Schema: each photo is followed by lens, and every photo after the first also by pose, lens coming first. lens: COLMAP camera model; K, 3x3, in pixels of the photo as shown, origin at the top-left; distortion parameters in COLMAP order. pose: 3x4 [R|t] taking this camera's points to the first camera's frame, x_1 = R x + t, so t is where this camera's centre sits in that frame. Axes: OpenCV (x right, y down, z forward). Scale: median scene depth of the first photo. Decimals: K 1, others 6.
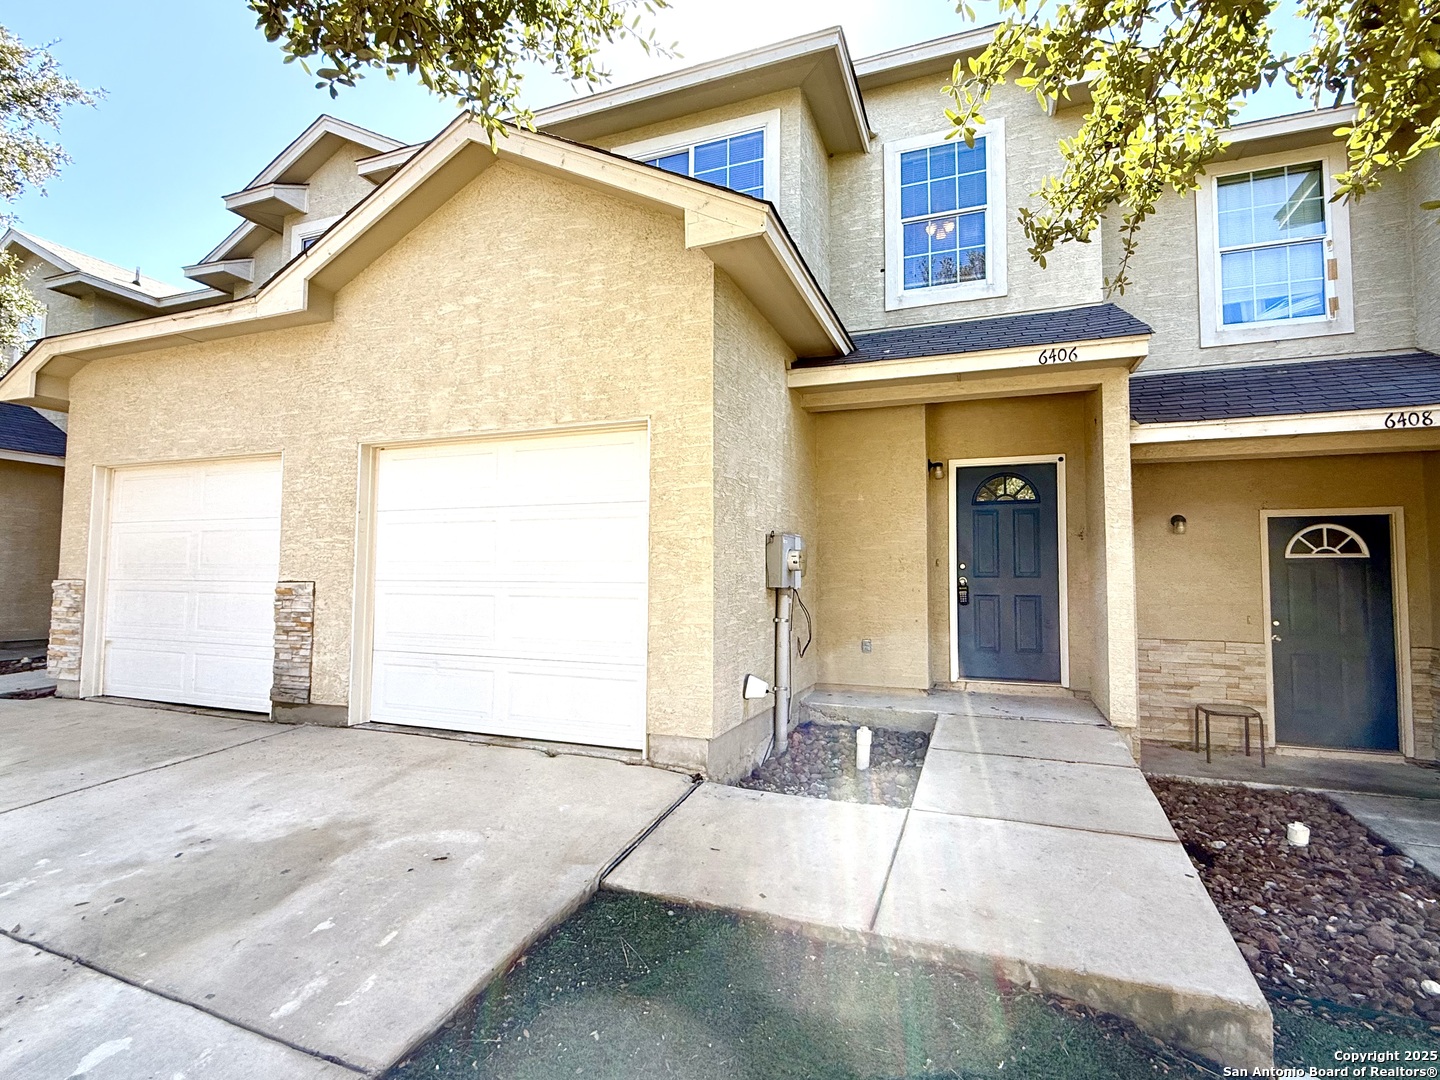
lens RADIAL K [[699.0, 0, 715.5], [0, 699.0, 538.4], [0, 0, 1]] dist [-0.000277, -0.000251]
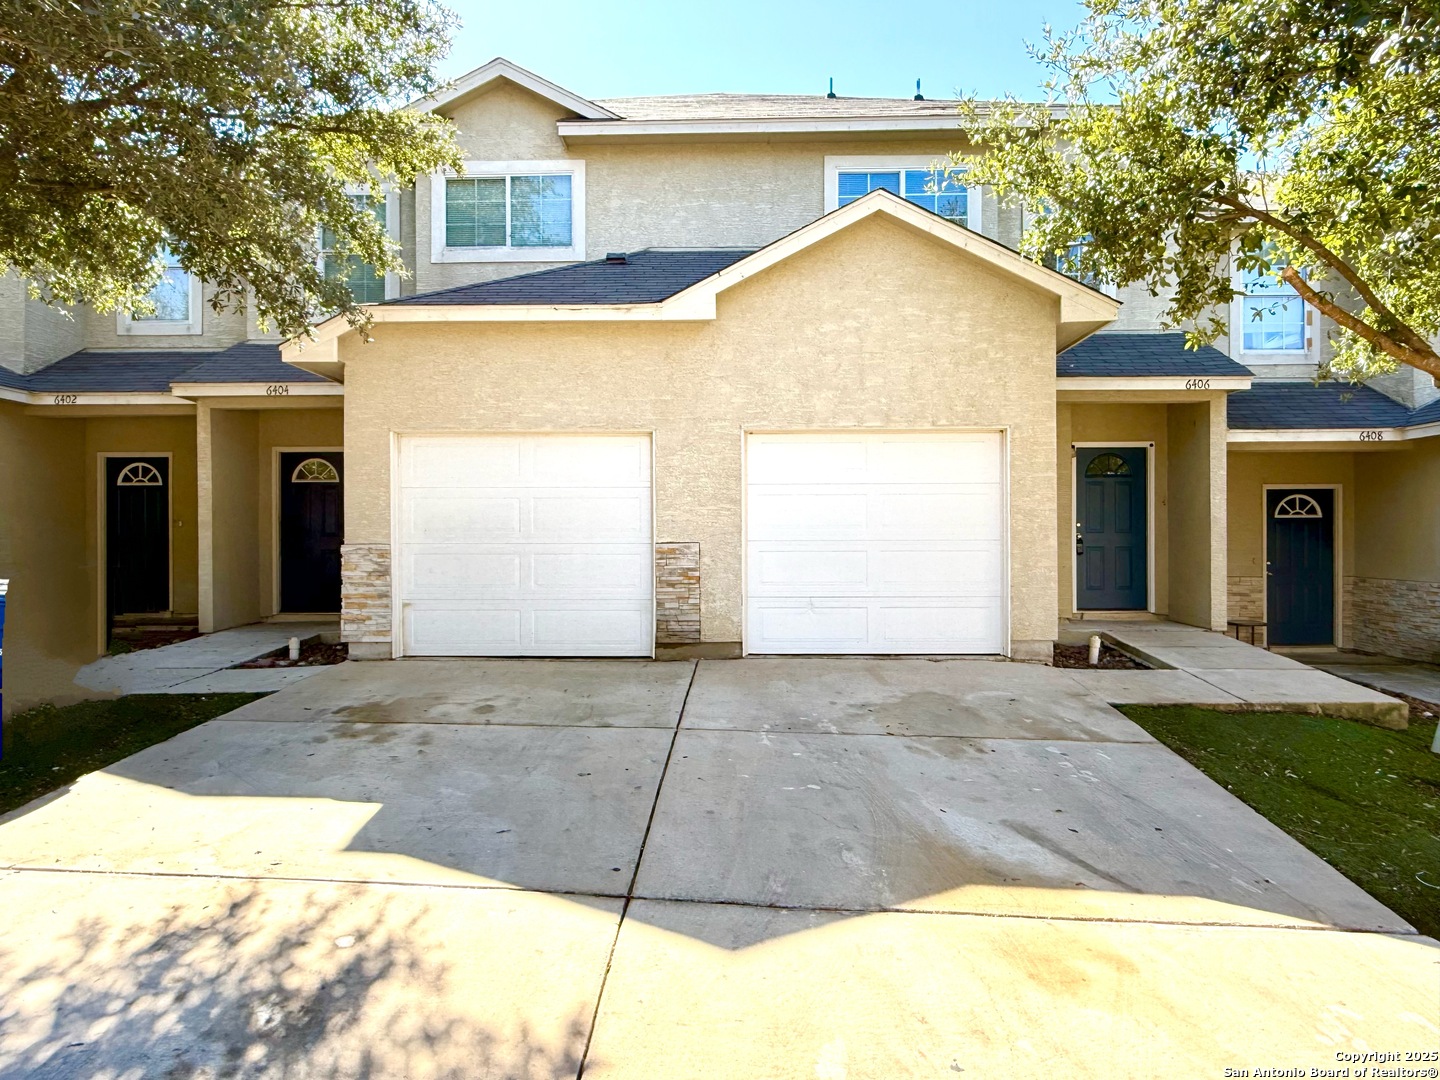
lens RADIAL K [[964.6, 0, 720.0], [0, 964.6, 537.7], [0, 0, 1]] dist [-0.002469, -0.000179]
pose [[0.942665, -0.011239, 0.333552, -1.092289], [-0.008768, 0.998254, 0.058414, -0.043928], [-0.333626, -0.057989, 0.940920, -0.576640]]
